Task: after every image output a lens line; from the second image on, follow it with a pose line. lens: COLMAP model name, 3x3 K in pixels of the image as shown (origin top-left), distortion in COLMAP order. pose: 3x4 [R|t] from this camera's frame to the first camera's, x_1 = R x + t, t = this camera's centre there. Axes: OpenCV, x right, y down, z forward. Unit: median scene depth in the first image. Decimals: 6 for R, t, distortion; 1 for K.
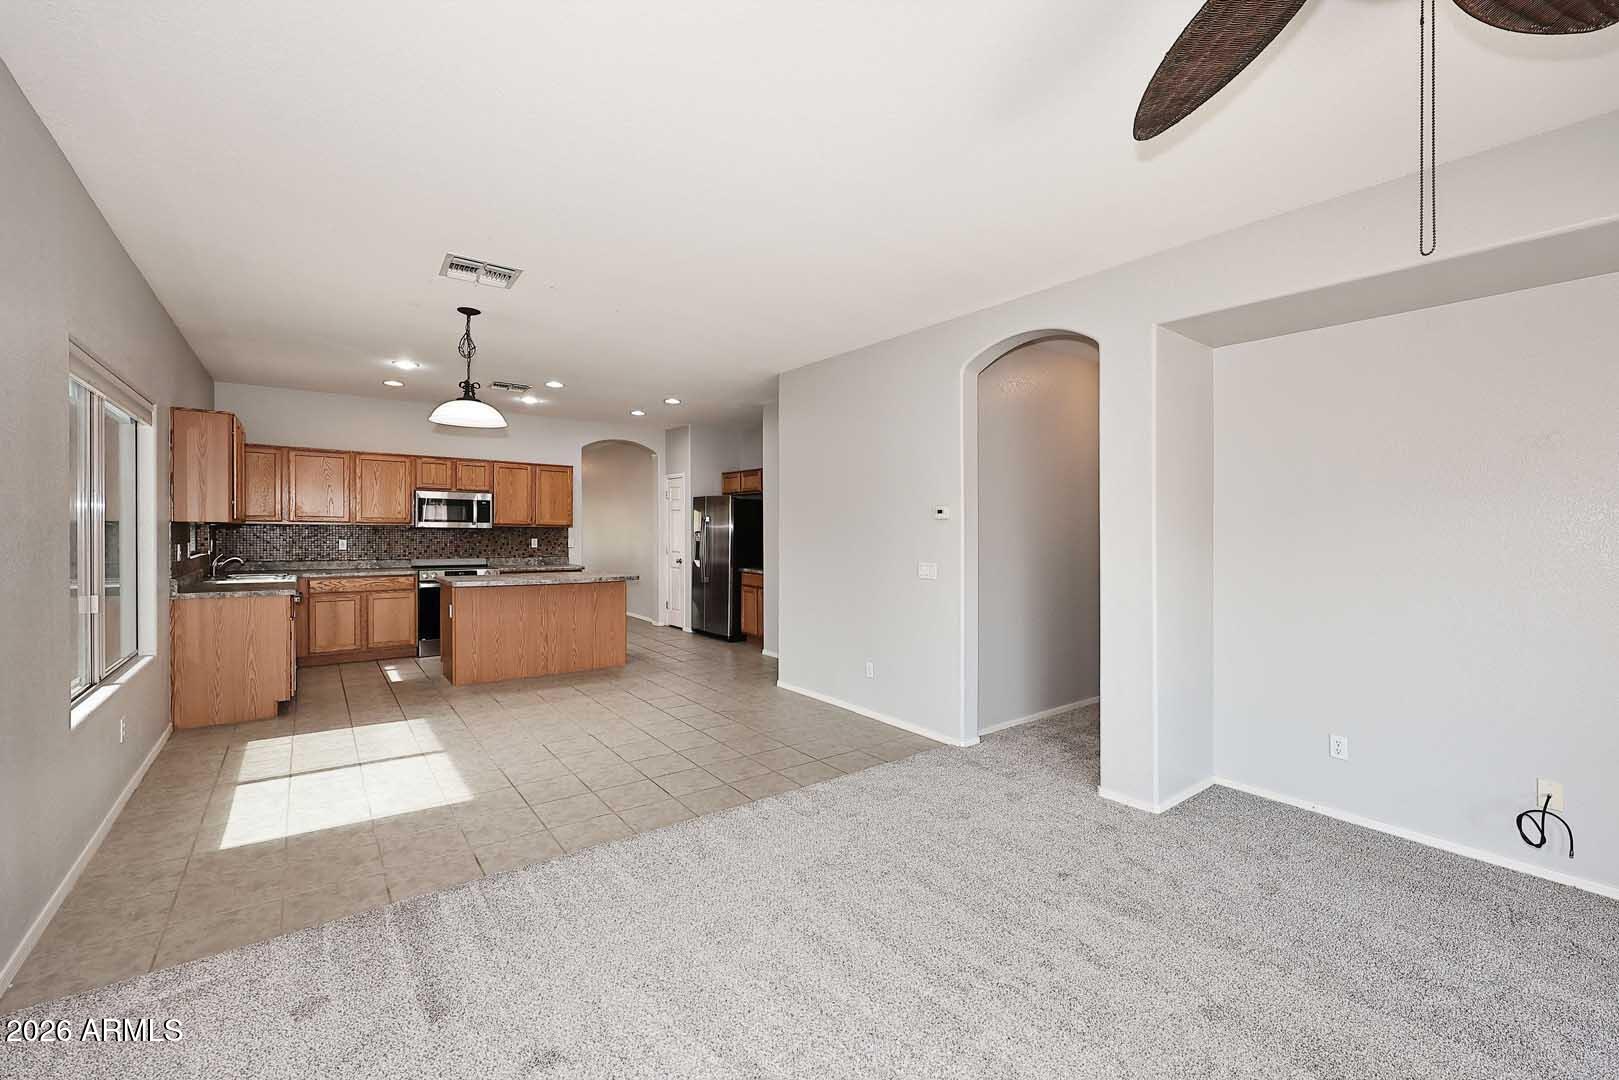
lens RADIAL K [[672.0, 0, 819.5], [0, 672.0, 544.9], [0, 0, 1]] dist [-0.001689, -0.000282]
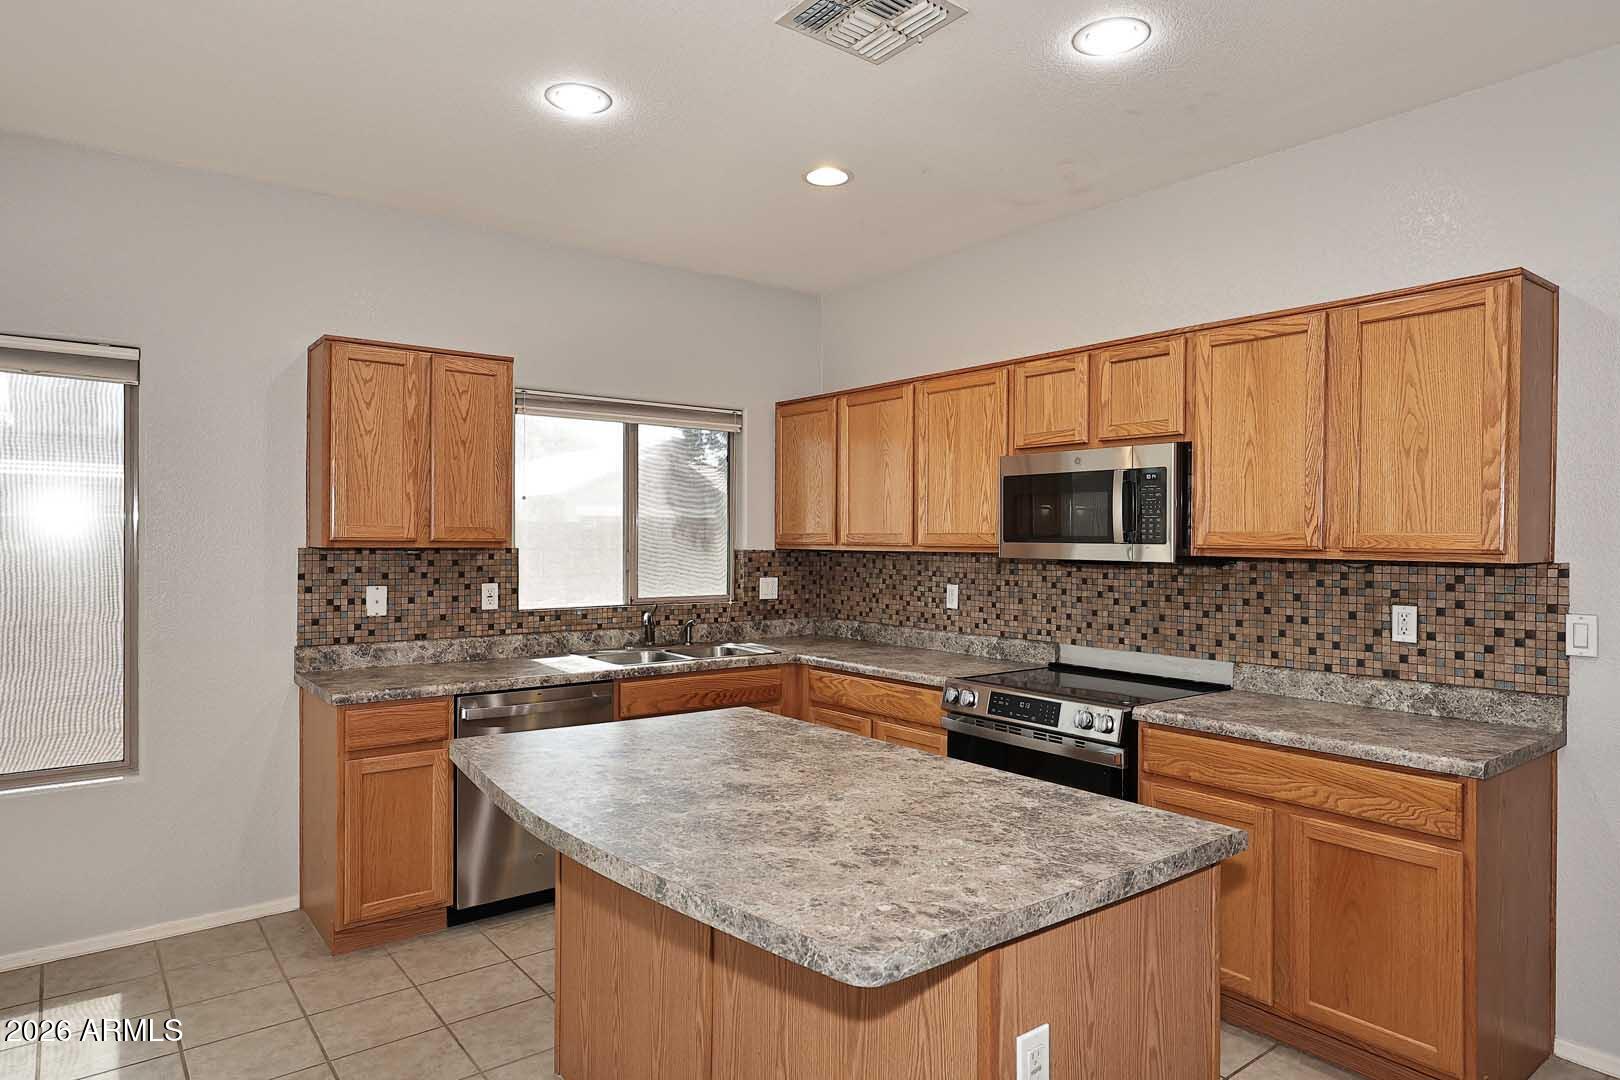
lens RADIAL K [[991.4, 0, 849.5], [0, 991.4, 558.7], [0, 0, 1]] dist [0.079939, -0.000058]
pose [[0.029979, 0.001649, -0.999549, -0.061668], [-0.036719, 0.999325, 0.000547, -0.021658], [0.998876, 0.036686, 0.030019, 0.865046]]
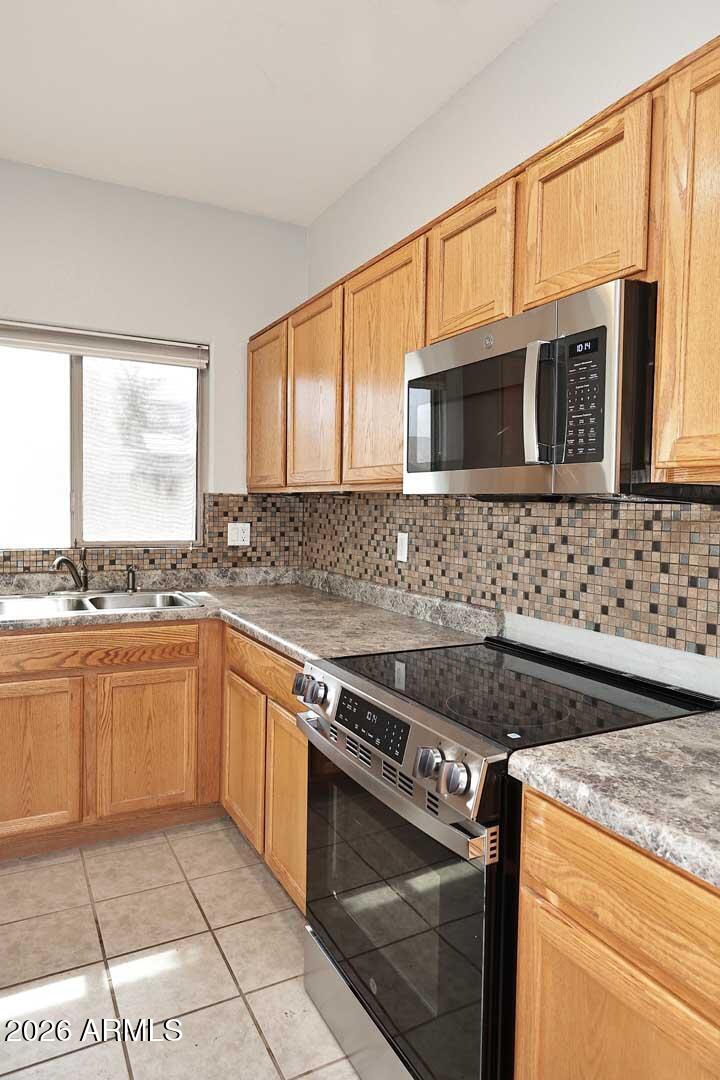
lens RADIAL K [[693.8, 0, 360.0], [0, 693.8, 540.0], [0, 0, 1]] dist [0.025711, -0.000246]
pose [[-0.173309, 0.028763, -0.984447, -0.312222], [-0.051397, 0.997947, 0.038206, -0.016660], [0.983525, 0.057219, -0.171475, 0.987955]]
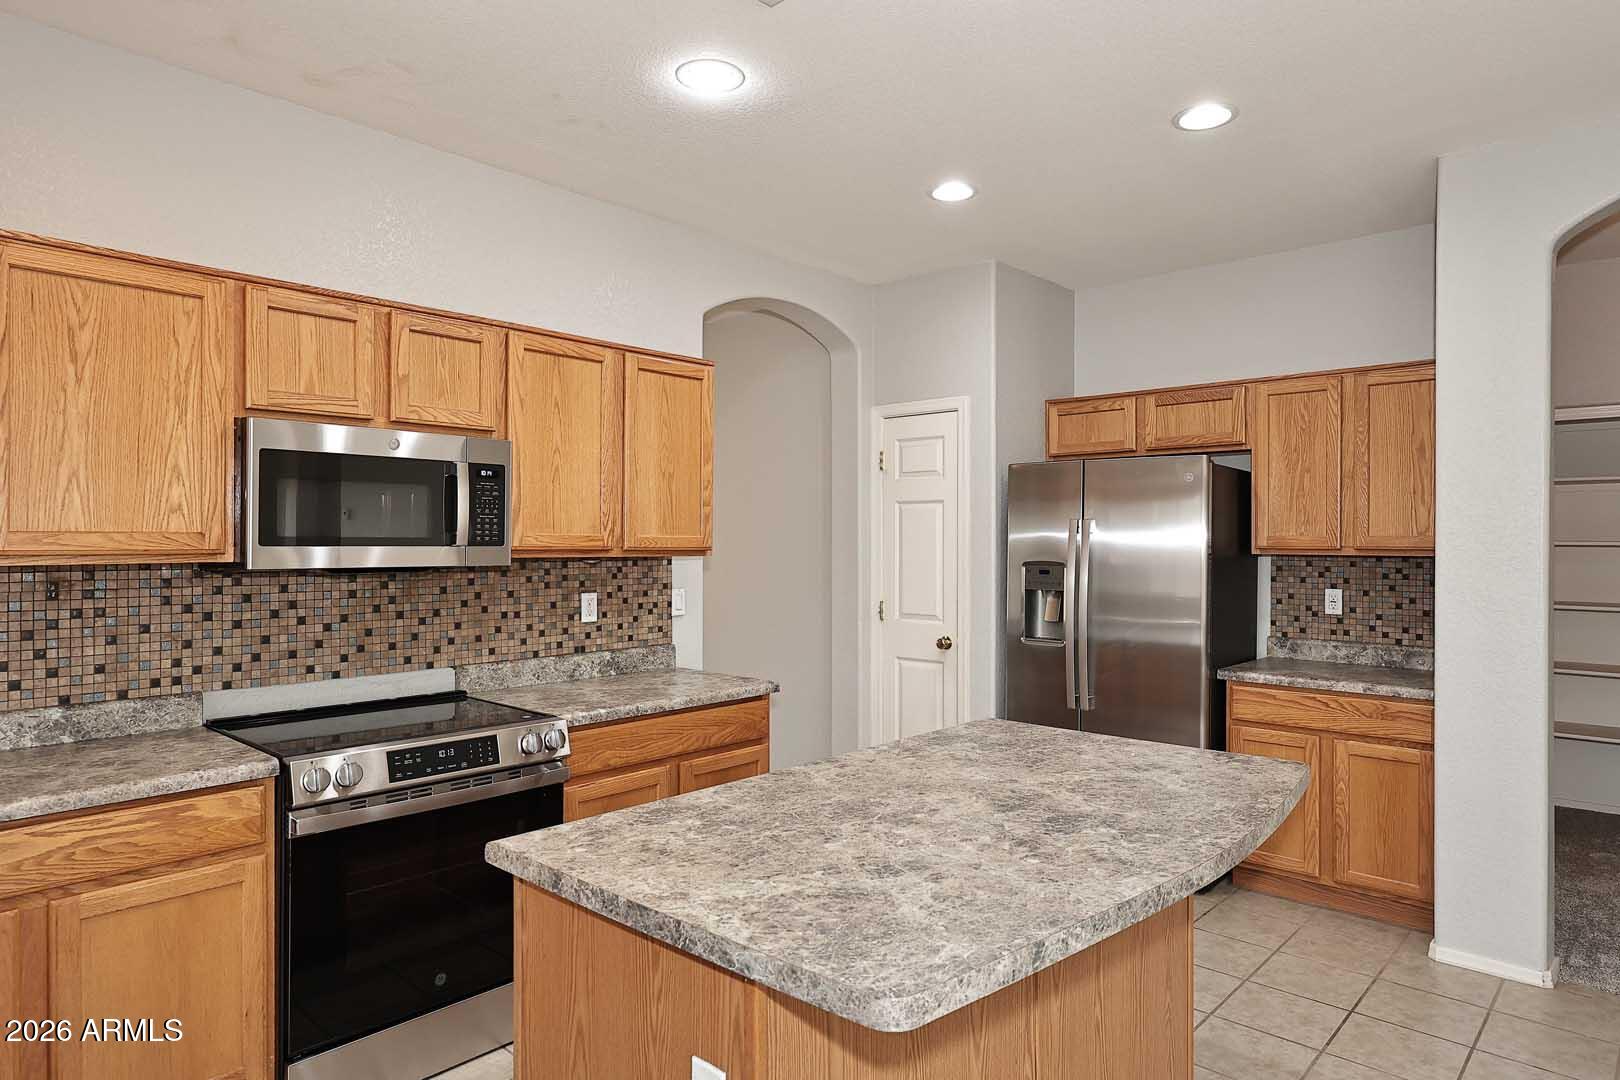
lens RADIAL K [[979.6, 0, 810.0], [0, 979.6, 540.0], [0, 0, 1]] dist [-0.006220, -0.000830]
pose [[0.984907, -0.010275, 0.172777, -0.443819], [0.013997, 0.999695, -0.020340, -0.025788], [-0.172516, 0.022451, 0.984751, 0.593702]]
